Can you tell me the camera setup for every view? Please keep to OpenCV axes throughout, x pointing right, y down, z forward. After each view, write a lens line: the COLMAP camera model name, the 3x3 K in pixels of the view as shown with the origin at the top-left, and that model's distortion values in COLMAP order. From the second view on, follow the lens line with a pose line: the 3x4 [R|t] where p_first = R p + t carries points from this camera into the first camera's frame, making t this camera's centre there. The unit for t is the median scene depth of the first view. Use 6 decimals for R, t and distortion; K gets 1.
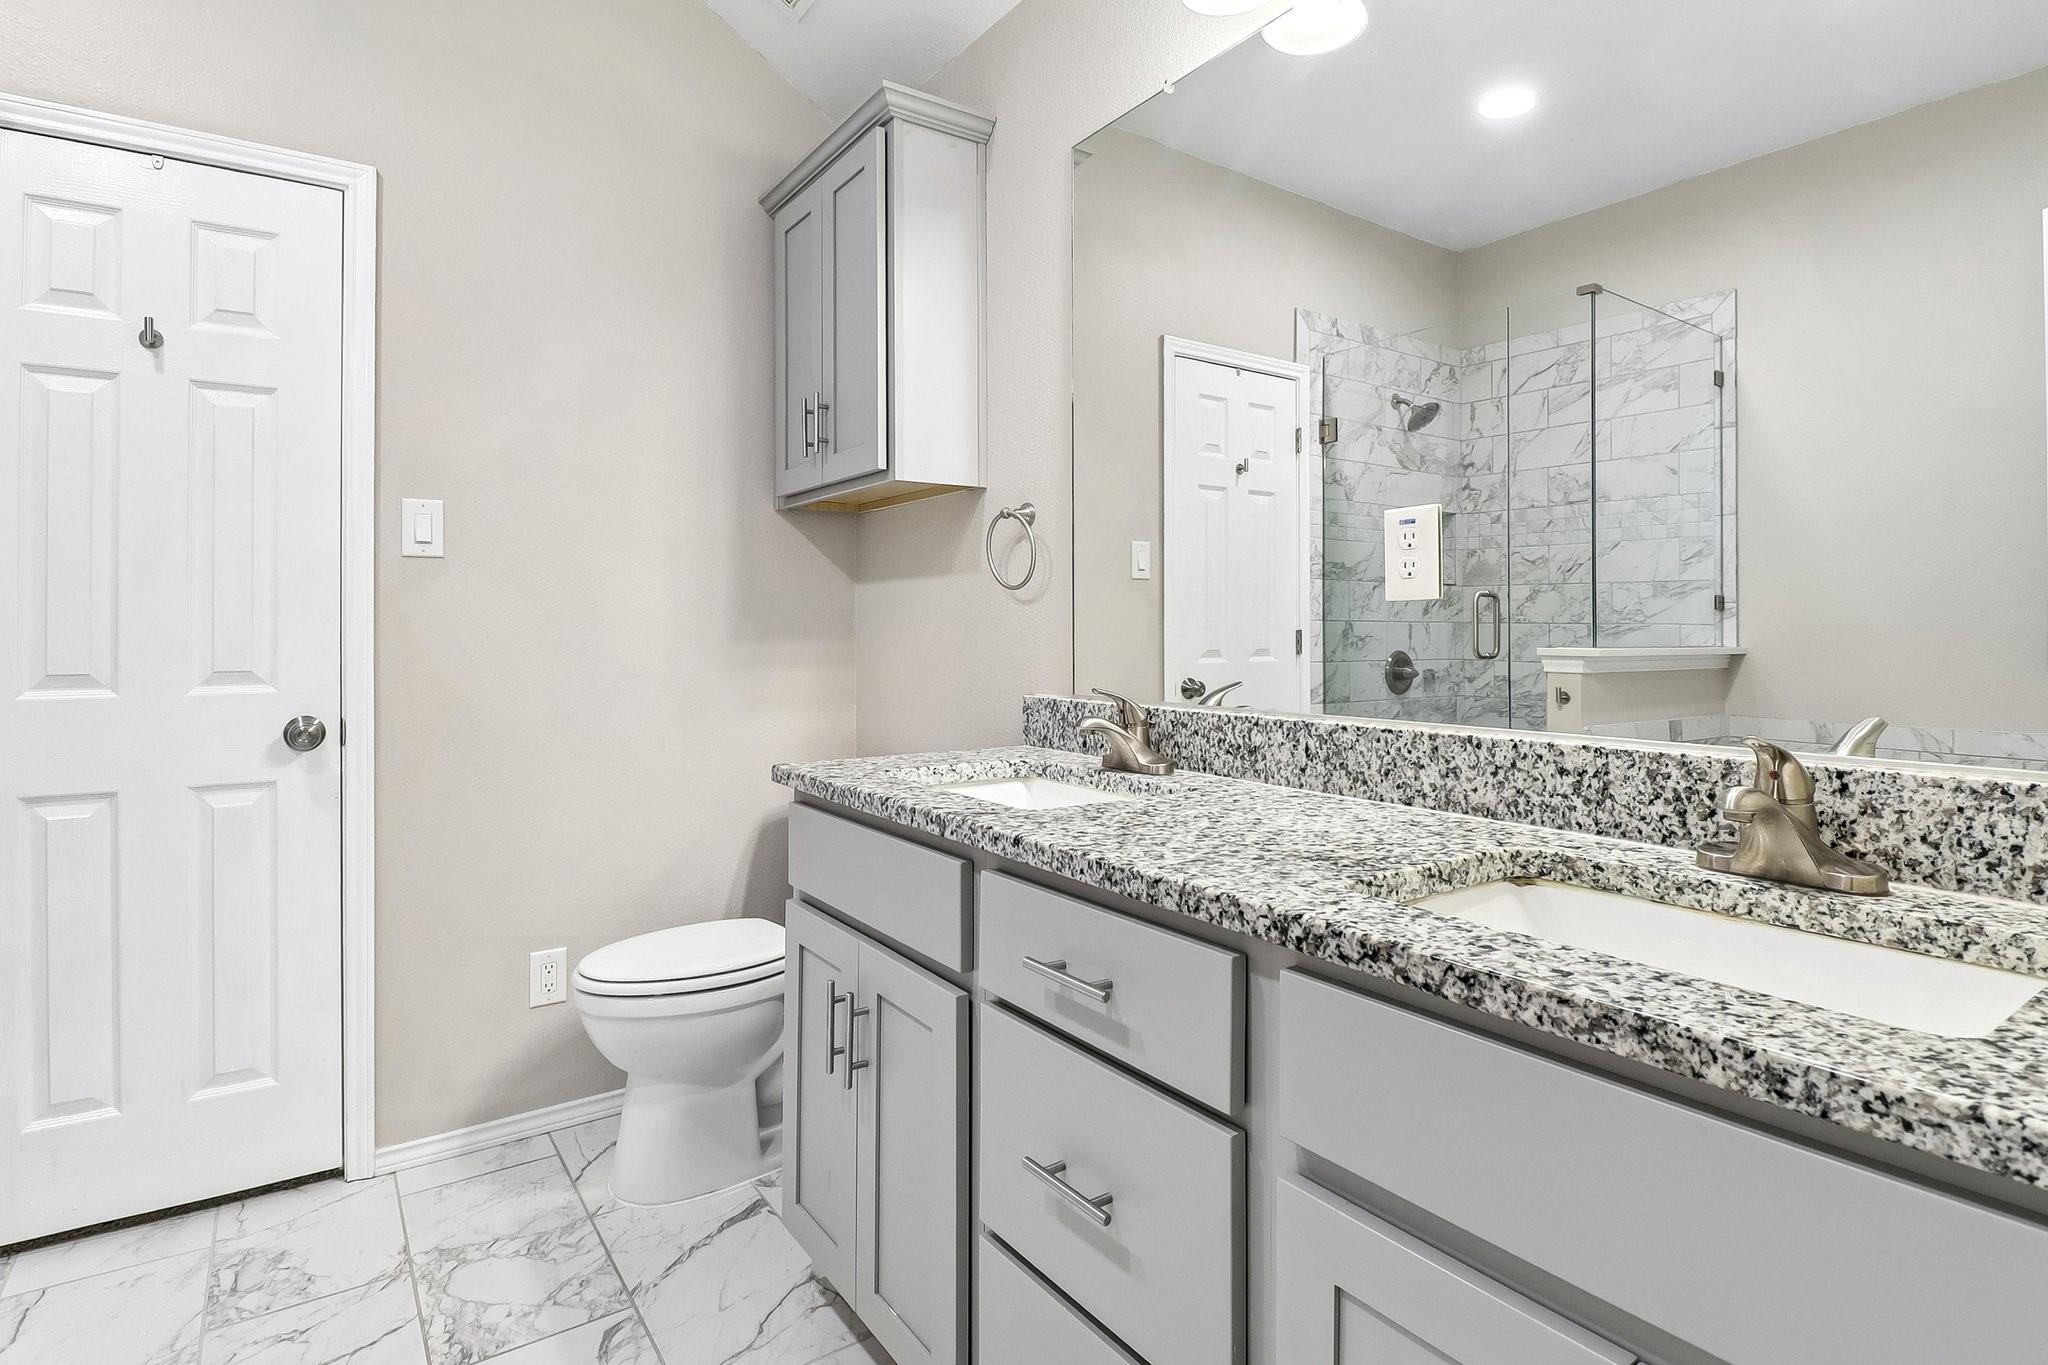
lens RADIAL K [[1031.4, 0, 1010.9], [0, 1031.4, 619.6], [0, 0, 1]] dist [0.004977, -0.006260]
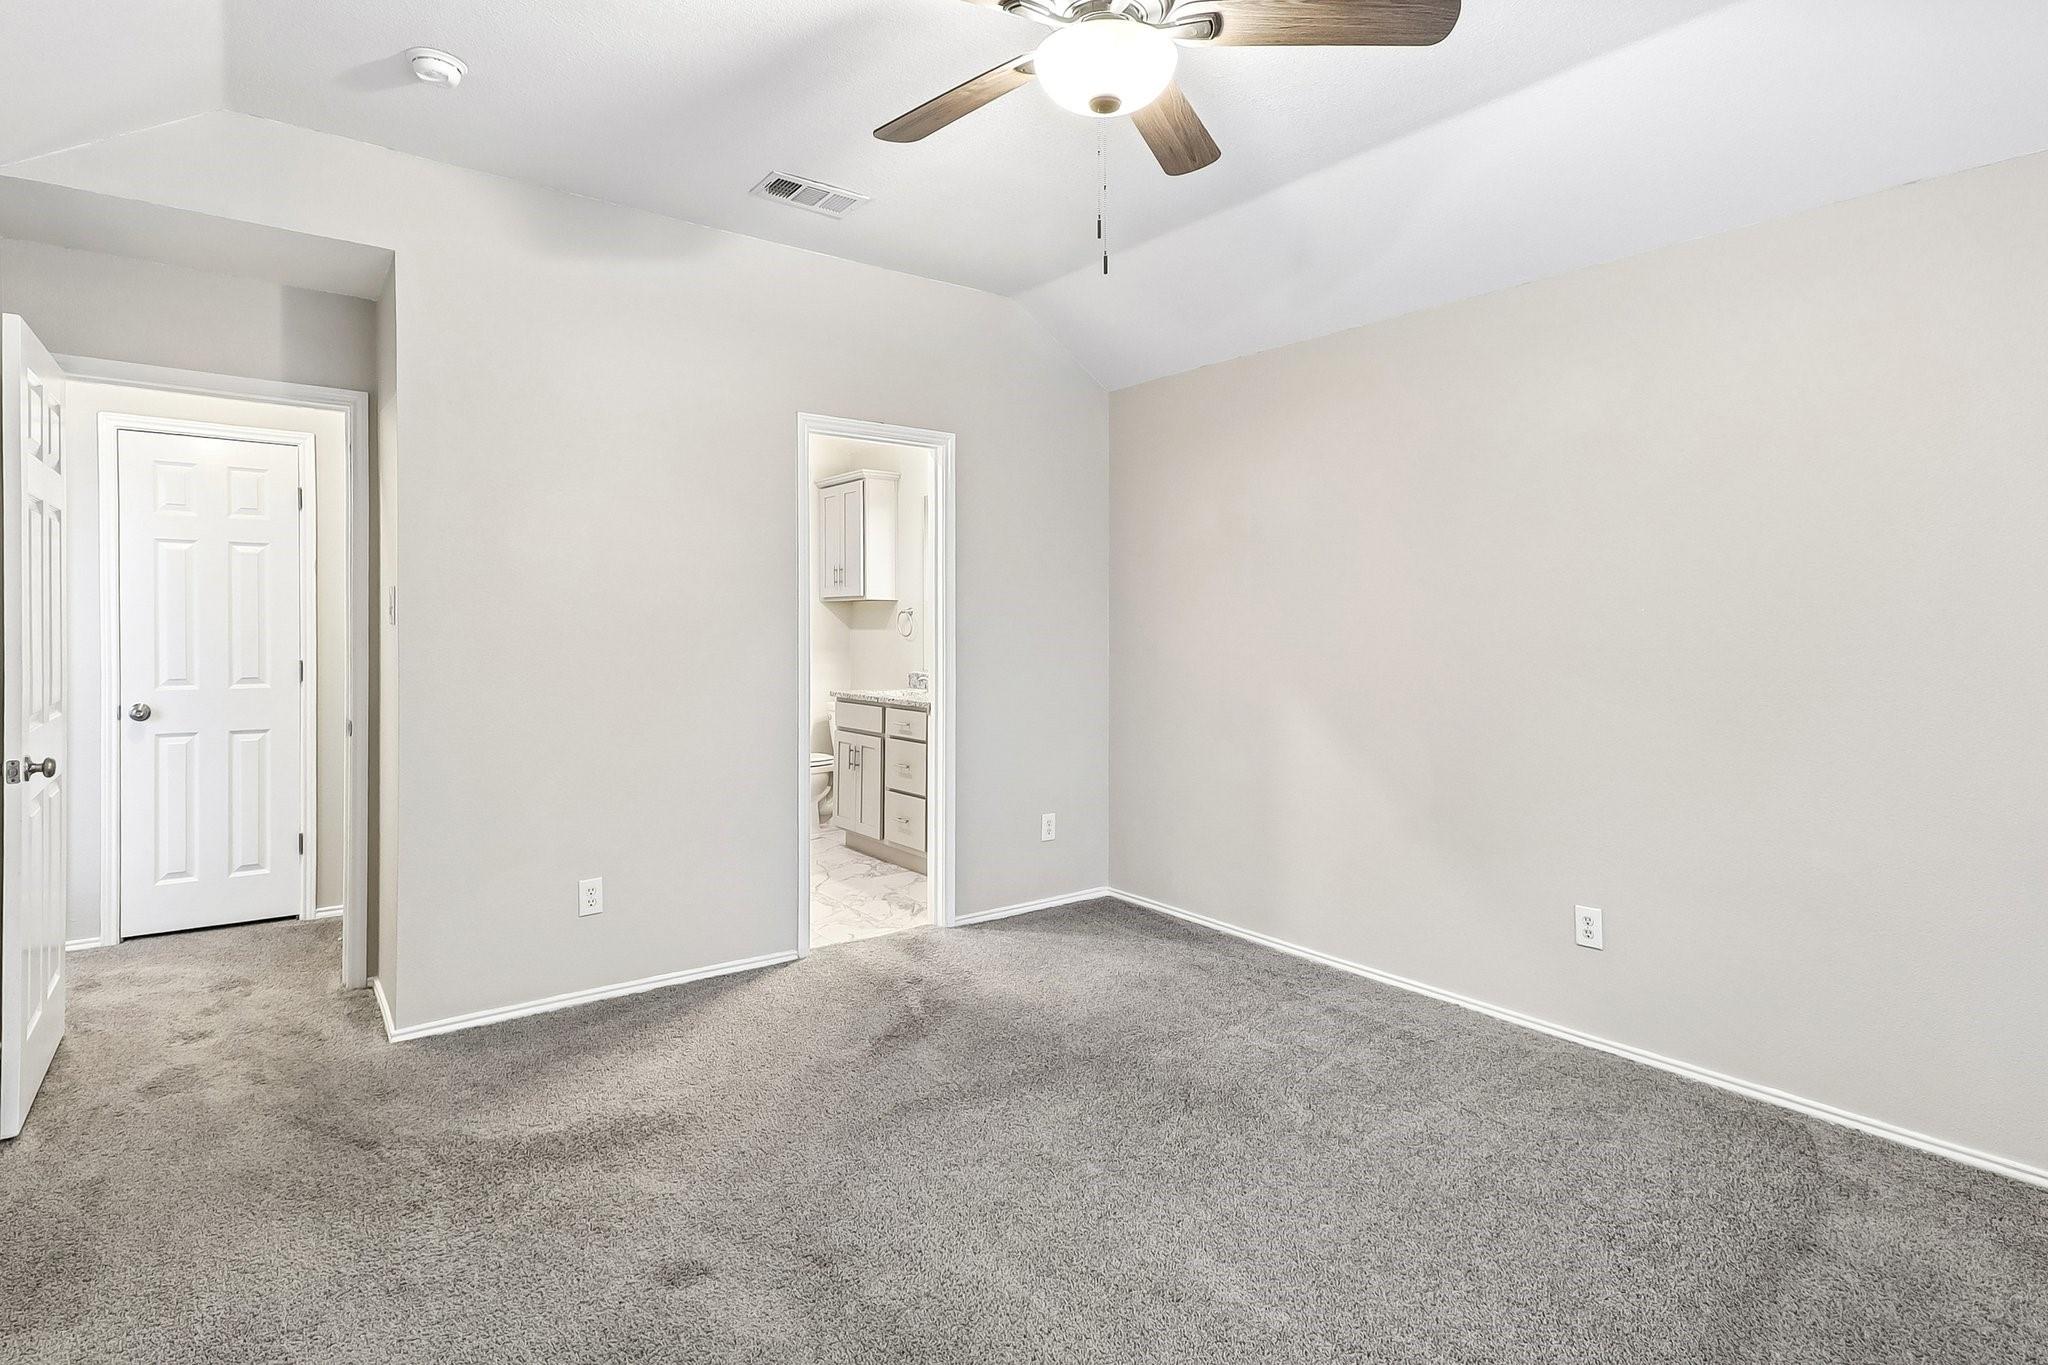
lens RADIAL K [[1031.4, 0, 1010.9], [0, 1031.4, 619.6], [0, 0, 1]] dist [0.004977, -0.006260]
pose [[0.999652, 0.000050, 0.026394, 0.267753], [0.000066, 0.999990, -0.004403, -0.076838], [-0.026394, 0.004403, 0.999642, -2.358690]]
